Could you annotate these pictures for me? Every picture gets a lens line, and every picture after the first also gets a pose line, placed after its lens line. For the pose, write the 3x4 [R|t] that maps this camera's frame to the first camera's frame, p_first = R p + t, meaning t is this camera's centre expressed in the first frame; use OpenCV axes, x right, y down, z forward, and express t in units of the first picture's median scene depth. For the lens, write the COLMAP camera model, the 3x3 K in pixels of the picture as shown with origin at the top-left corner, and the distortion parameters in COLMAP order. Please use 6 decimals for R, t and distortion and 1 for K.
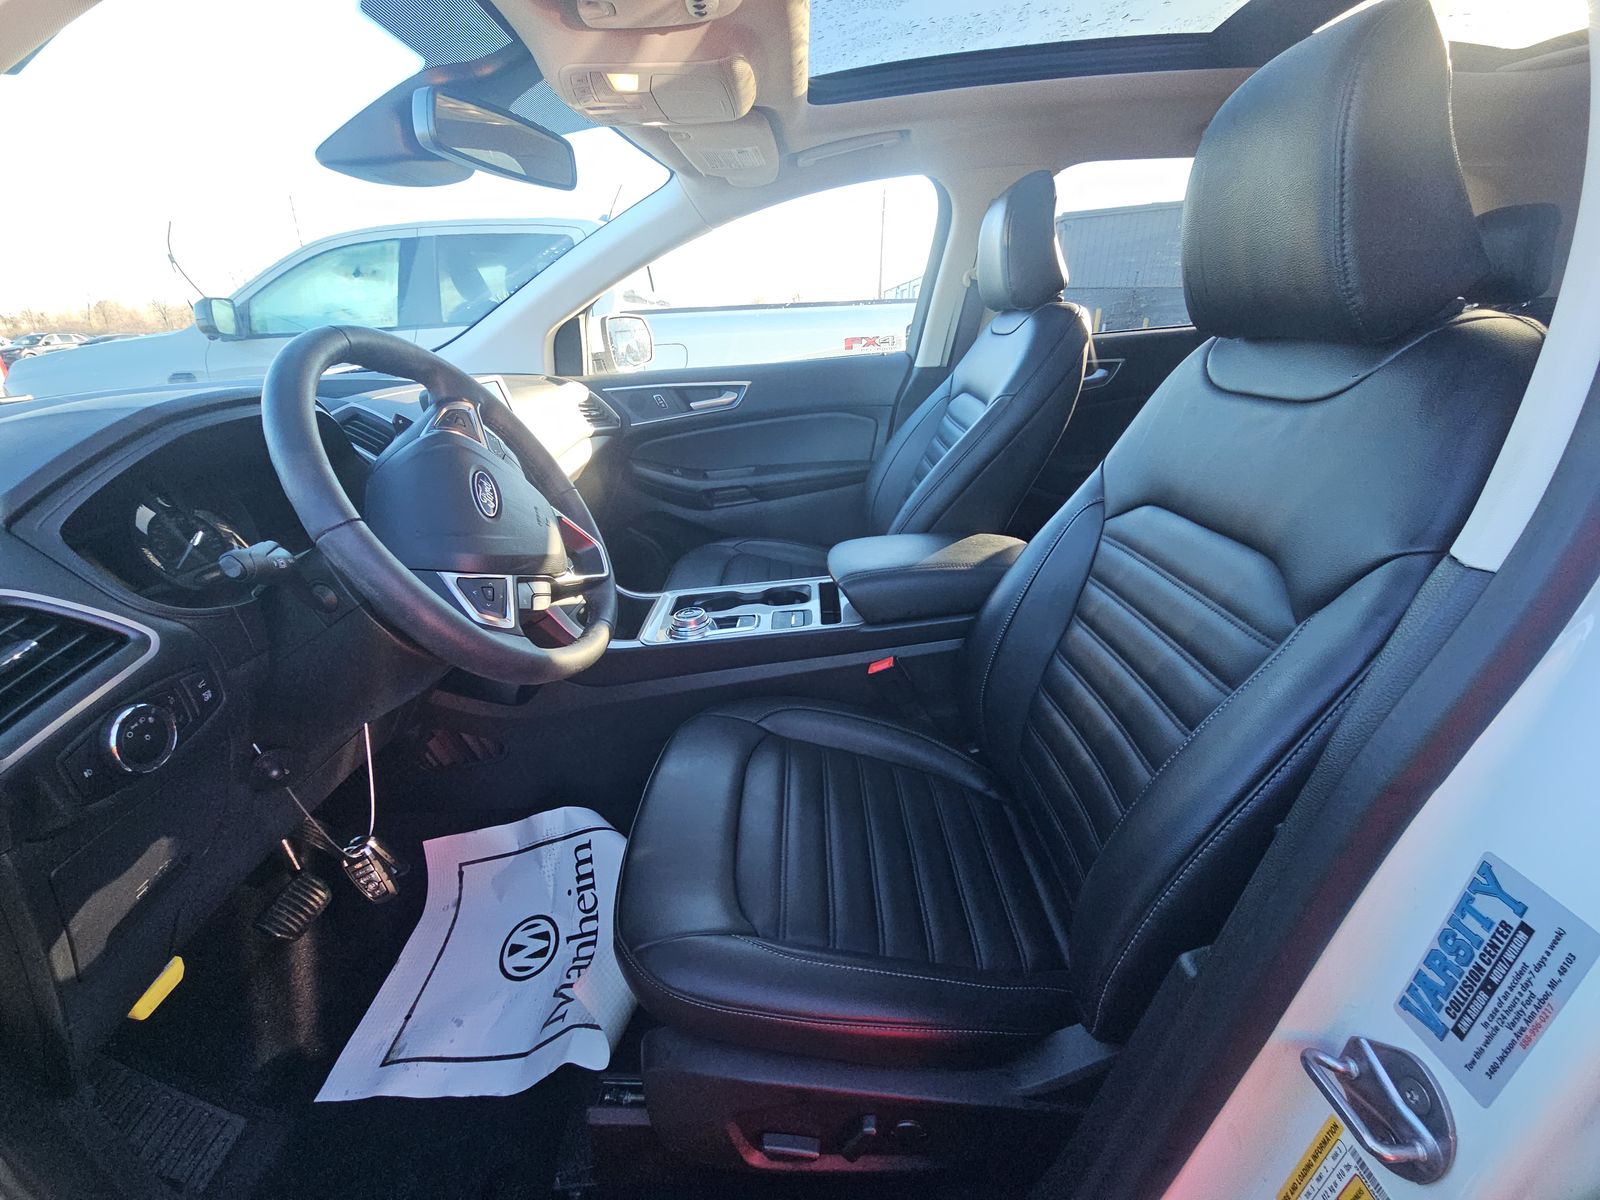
lens RADIAL K [[648.2, 0, 790.7], [0, 648.2, 602.7], [0, 0, 1]] dist [0.029509, -0.016679]
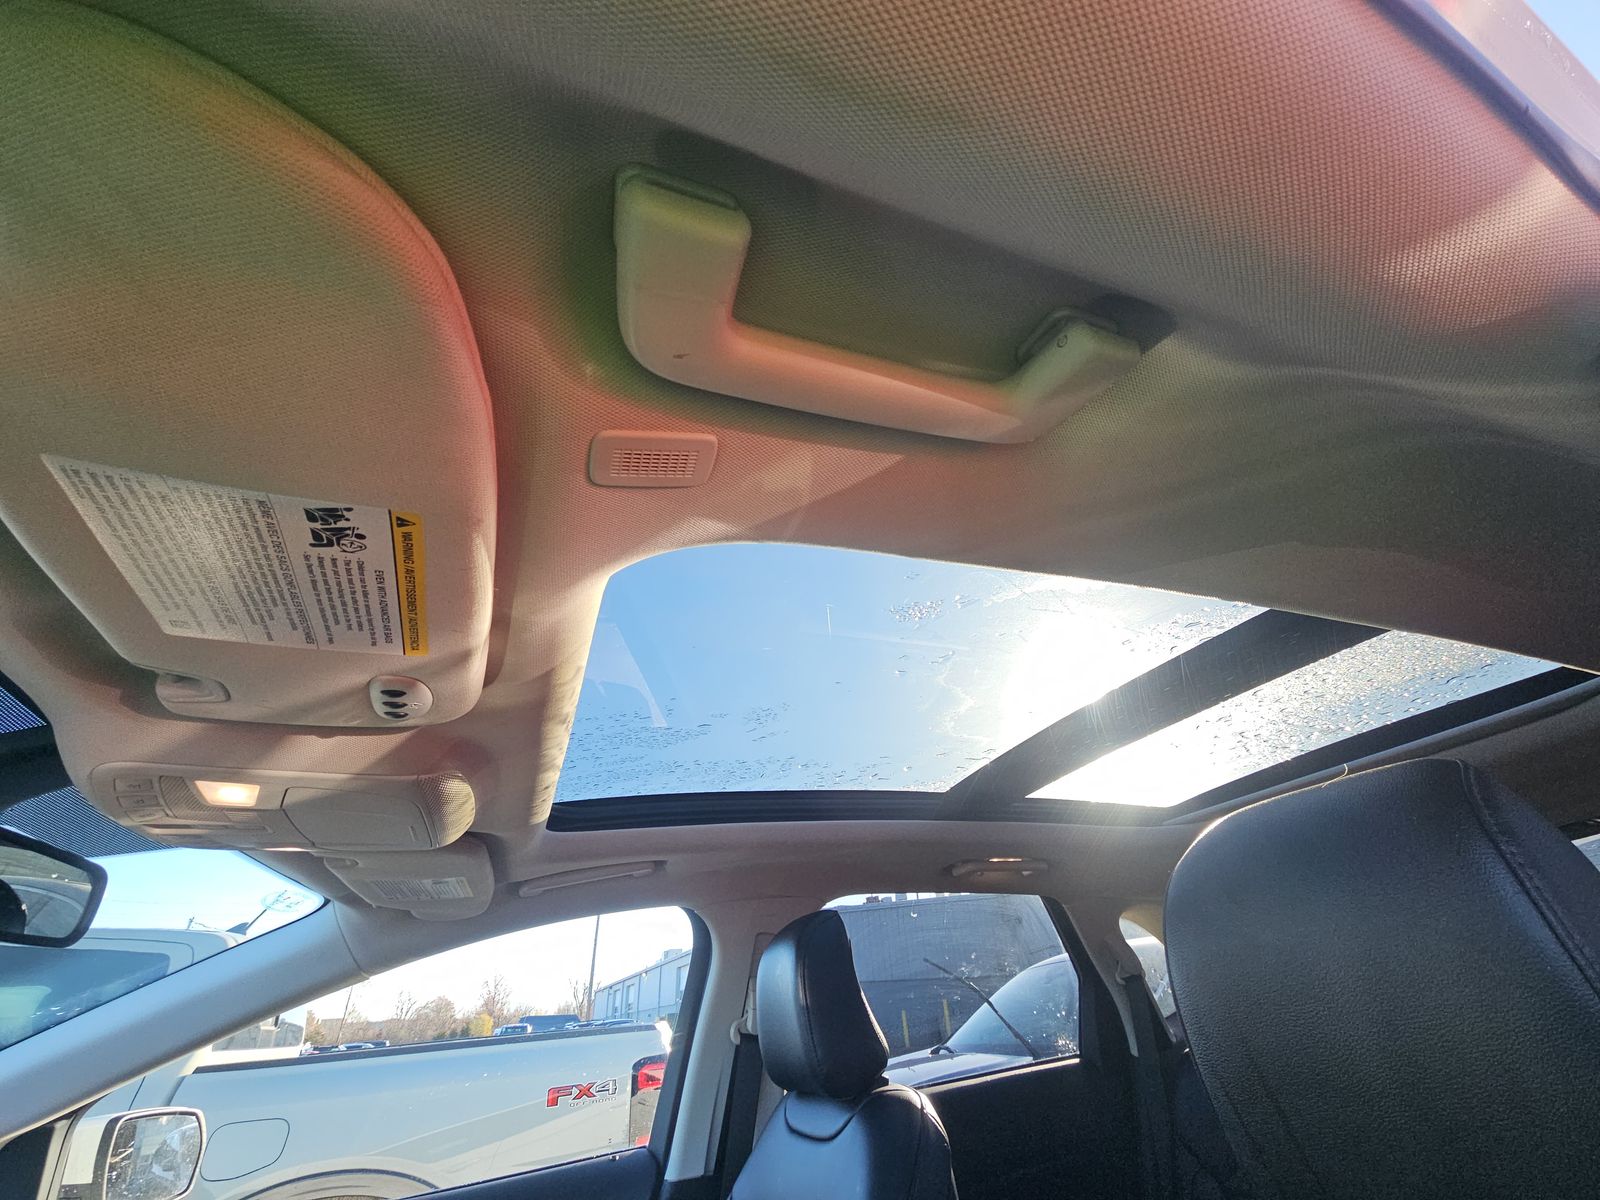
lens RADIAL K [[648.2, 0, 790.7], [0, 648.2, 602.7], [0, 0, 1]] dist [0.029509, -0.016679]
pose [[0.928358, 0.167929, 0.331589, -0.007781], [0.181851, 0.572840, -0.799240, -0.258733], [-0.324163, 0.802281, 0.501262, 0.317421]]
